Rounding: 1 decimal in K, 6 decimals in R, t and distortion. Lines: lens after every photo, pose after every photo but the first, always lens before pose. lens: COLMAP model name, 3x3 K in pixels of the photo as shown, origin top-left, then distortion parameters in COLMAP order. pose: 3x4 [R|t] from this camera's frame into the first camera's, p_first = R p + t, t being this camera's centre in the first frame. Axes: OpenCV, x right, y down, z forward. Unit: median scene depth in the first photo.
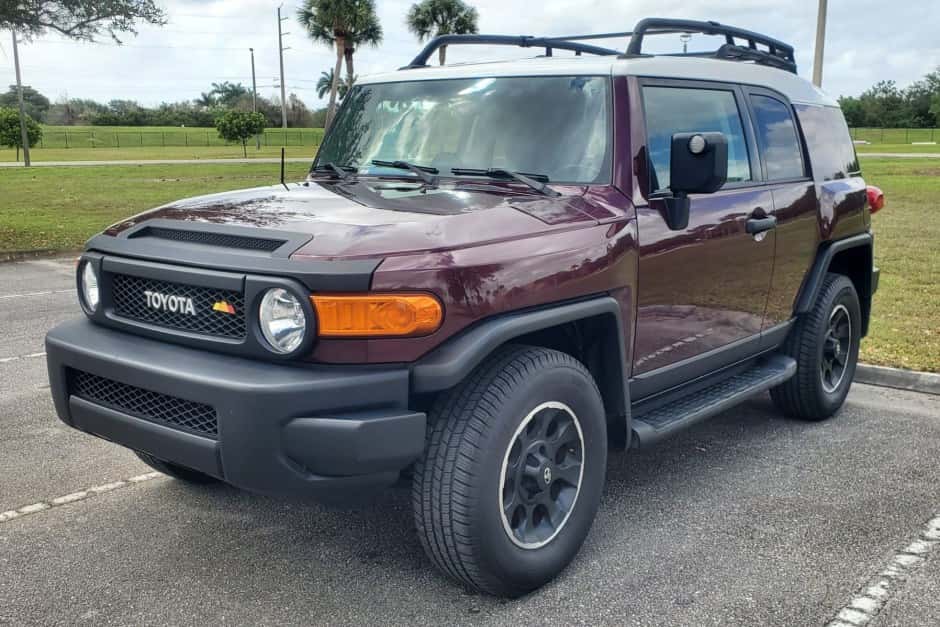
lens RADIAL K [[969.8, 0, 469.0], [0, 969.8, 334.2], [0, 0, 1]] dist [0.010803, 0.012199]
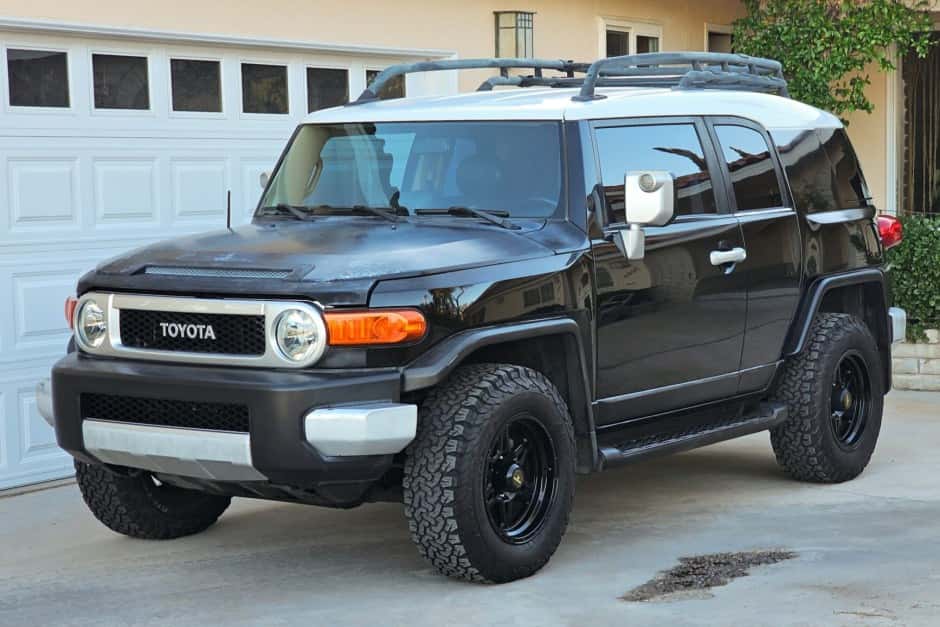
lens RADIAL K [[2266.2, 0, 470.0], [0, 2266.2, 313.5], [0, 0, 1]] dist [0.055335, 0.246501]
pose [[0.997937, -0.027417, 0.058045, -0.127877], [0.033850, 0.993027, -0.112924, 0.263468], [-0.054544, 0.114656, 0.991907, -1.704198]]
